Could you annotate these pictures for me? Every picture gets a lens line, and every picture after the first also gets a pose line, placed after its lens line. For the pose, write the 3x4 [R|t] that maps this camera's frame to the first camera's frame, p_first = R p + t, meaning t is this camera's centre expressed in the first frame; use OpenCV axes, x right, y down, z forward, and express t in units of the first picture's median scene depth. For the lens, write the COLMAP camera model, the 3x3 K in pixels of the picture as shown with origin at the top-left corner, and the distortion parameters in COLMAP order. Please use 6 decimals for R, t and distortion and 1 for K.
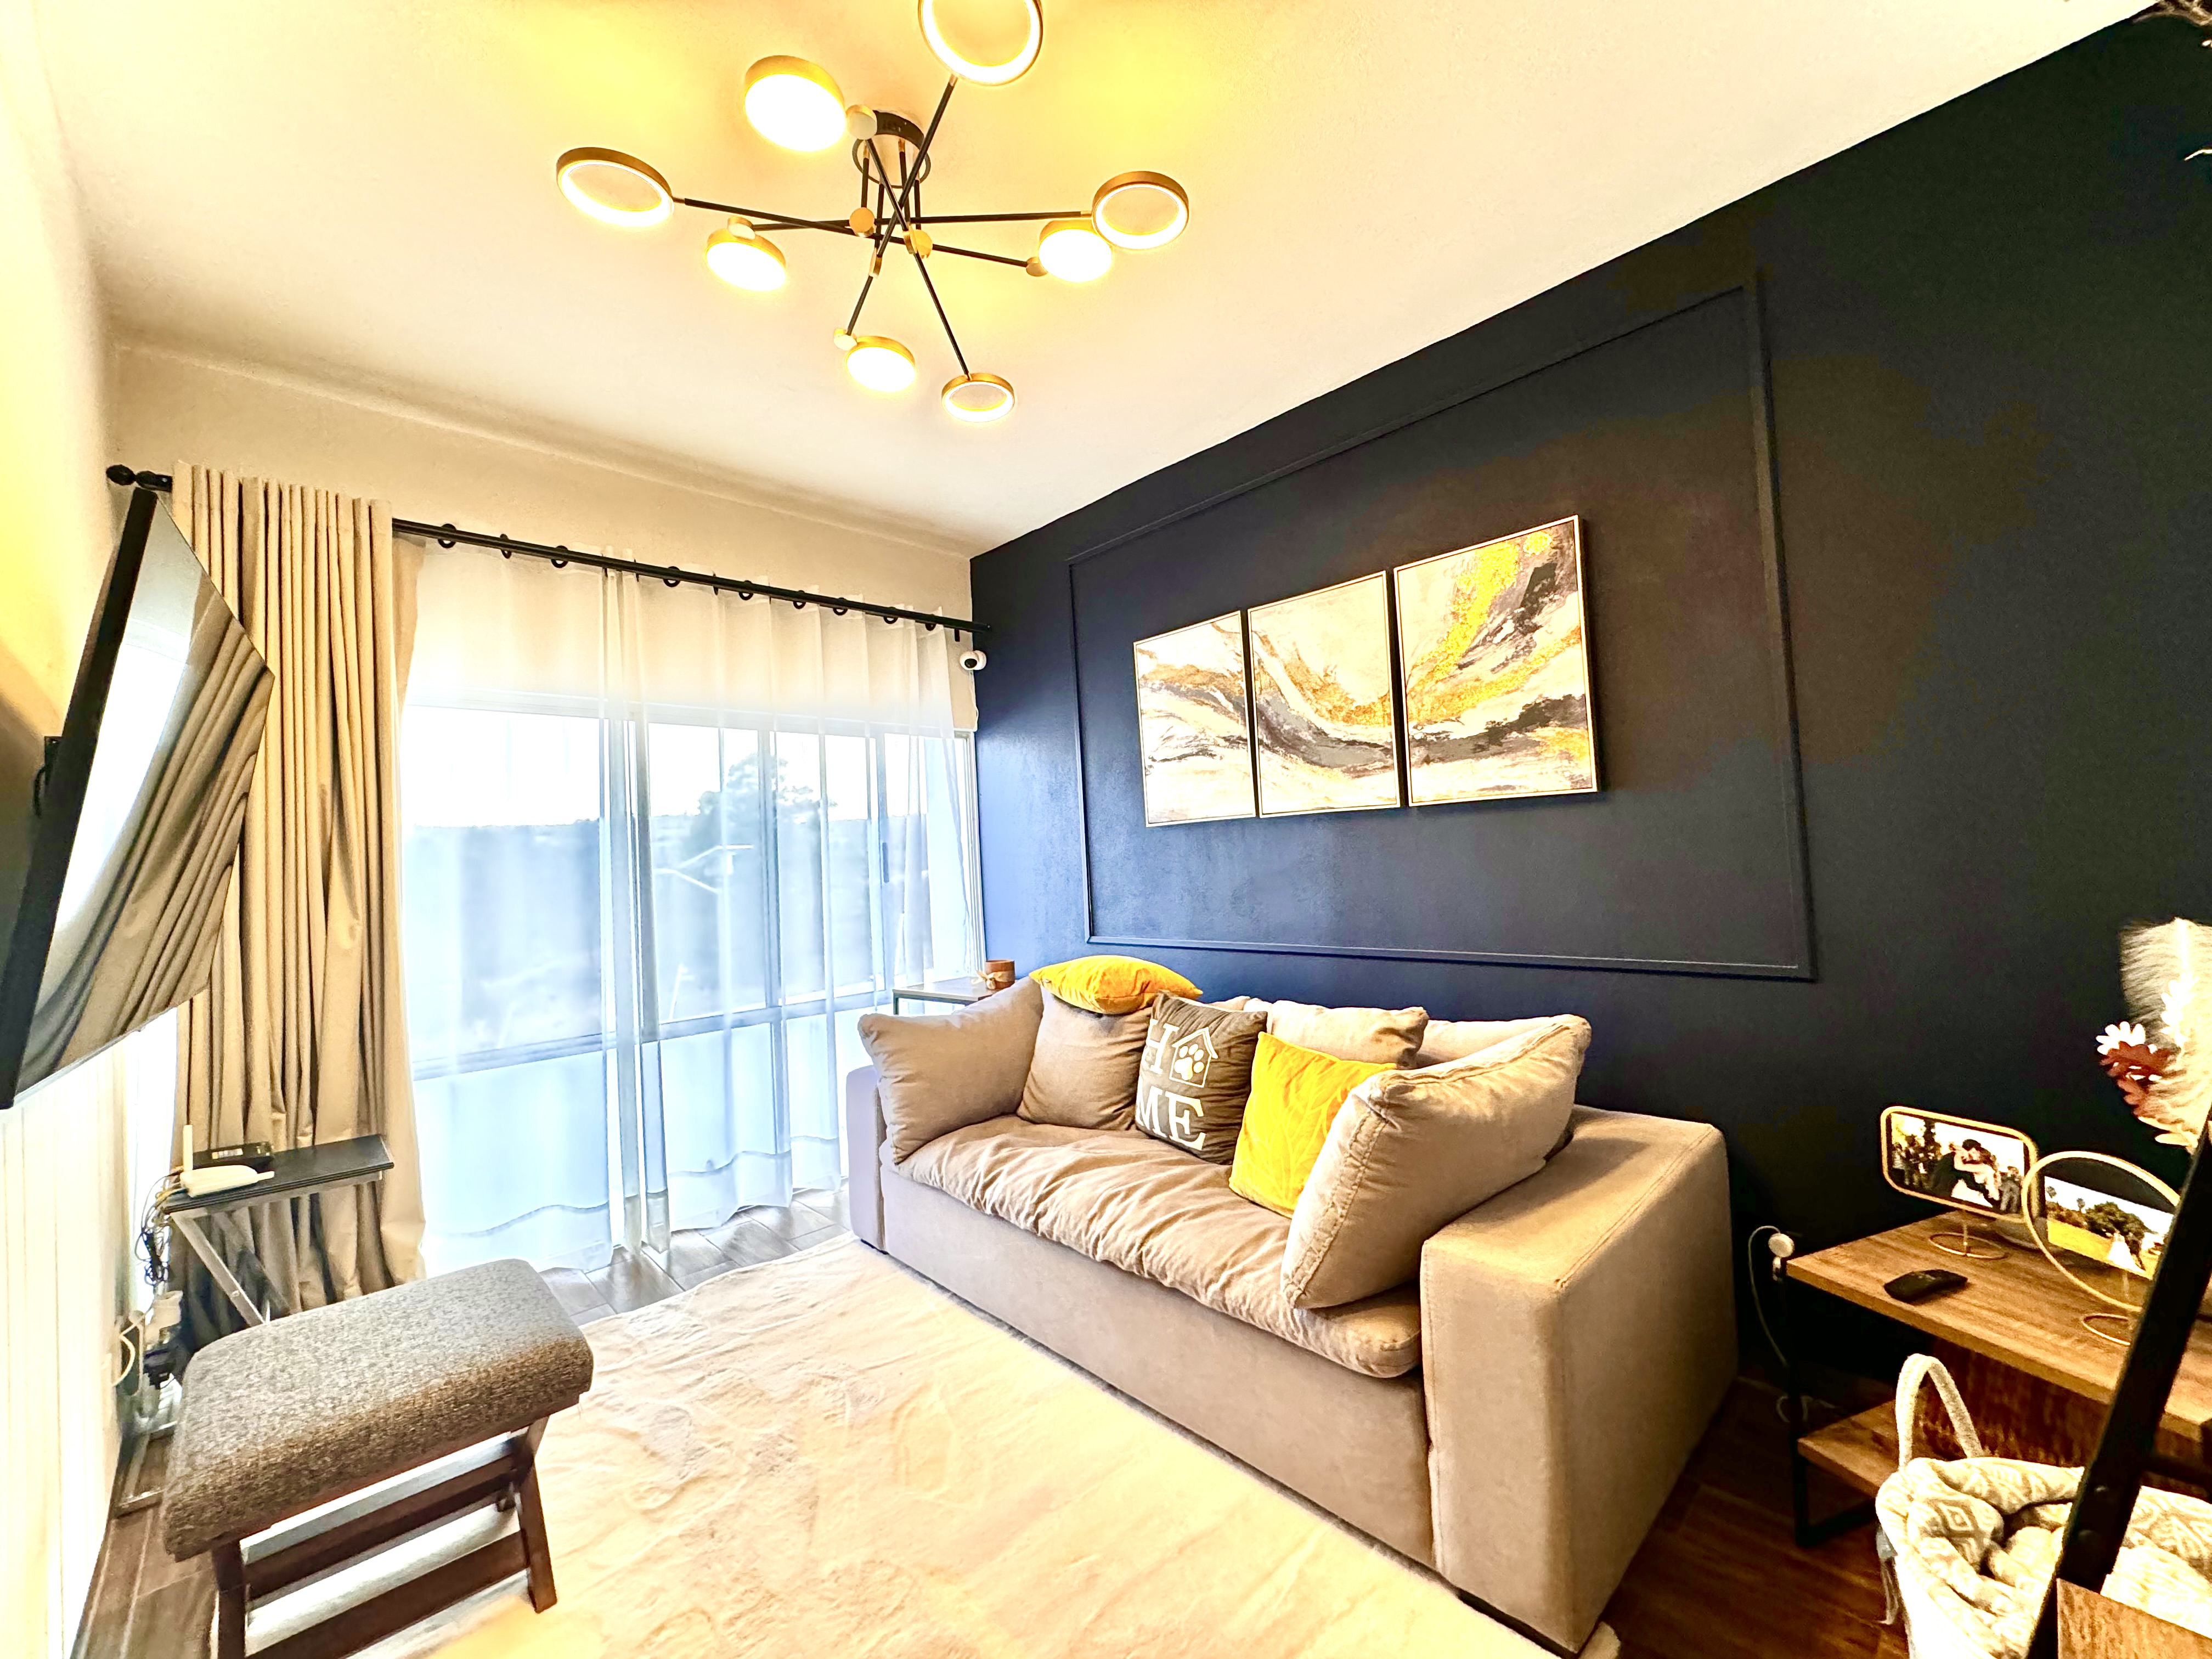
lens RADIAL K [[882.0, 0, 1097.4], [0, 882.0, 821.3], [0, 0, 1]] dist [-0.011554, -0.000162]
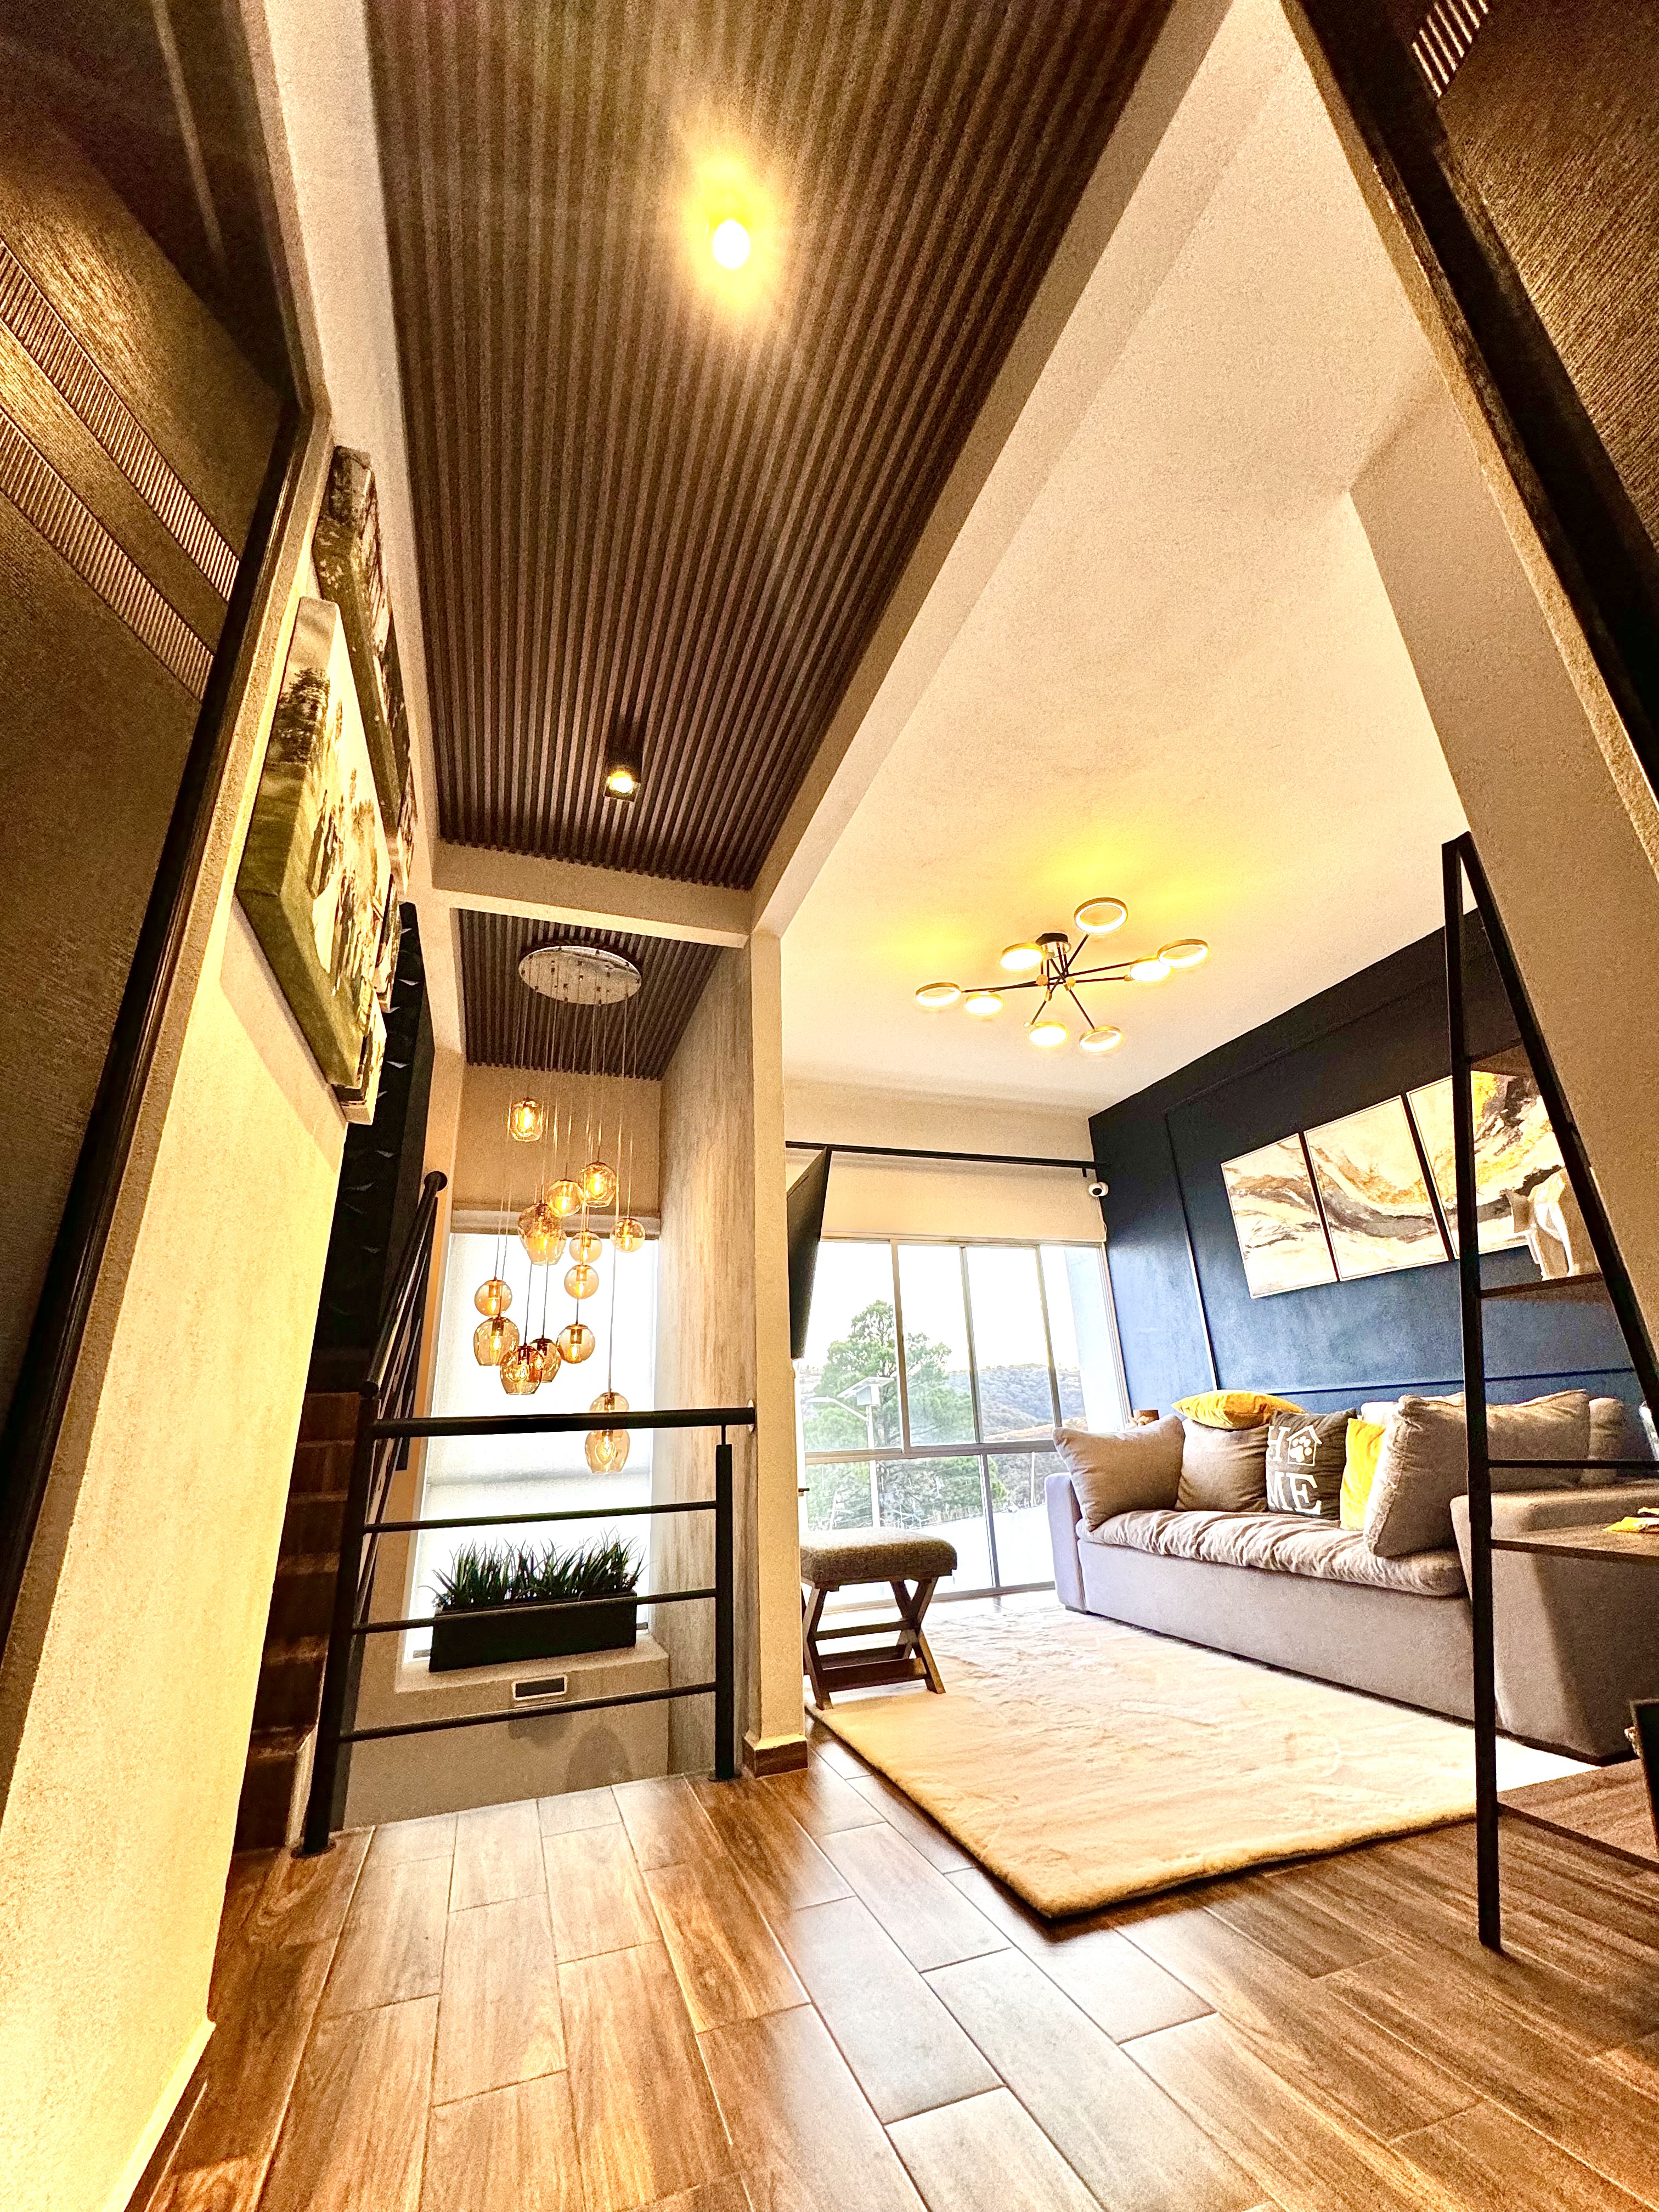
lens RADIAL K [[882.0, 0, 824.3], [0, 882.0, 1099.4], [0, 0, 1]] dist [-0.011554, -0.000162]
pose [[0.914768, -0.131557, -0.381959, 0.015126], [0.010921, 0.953197, -0.302152, 0.135764], [0.403833, 0.272228, 0.873391, -0.590004]]
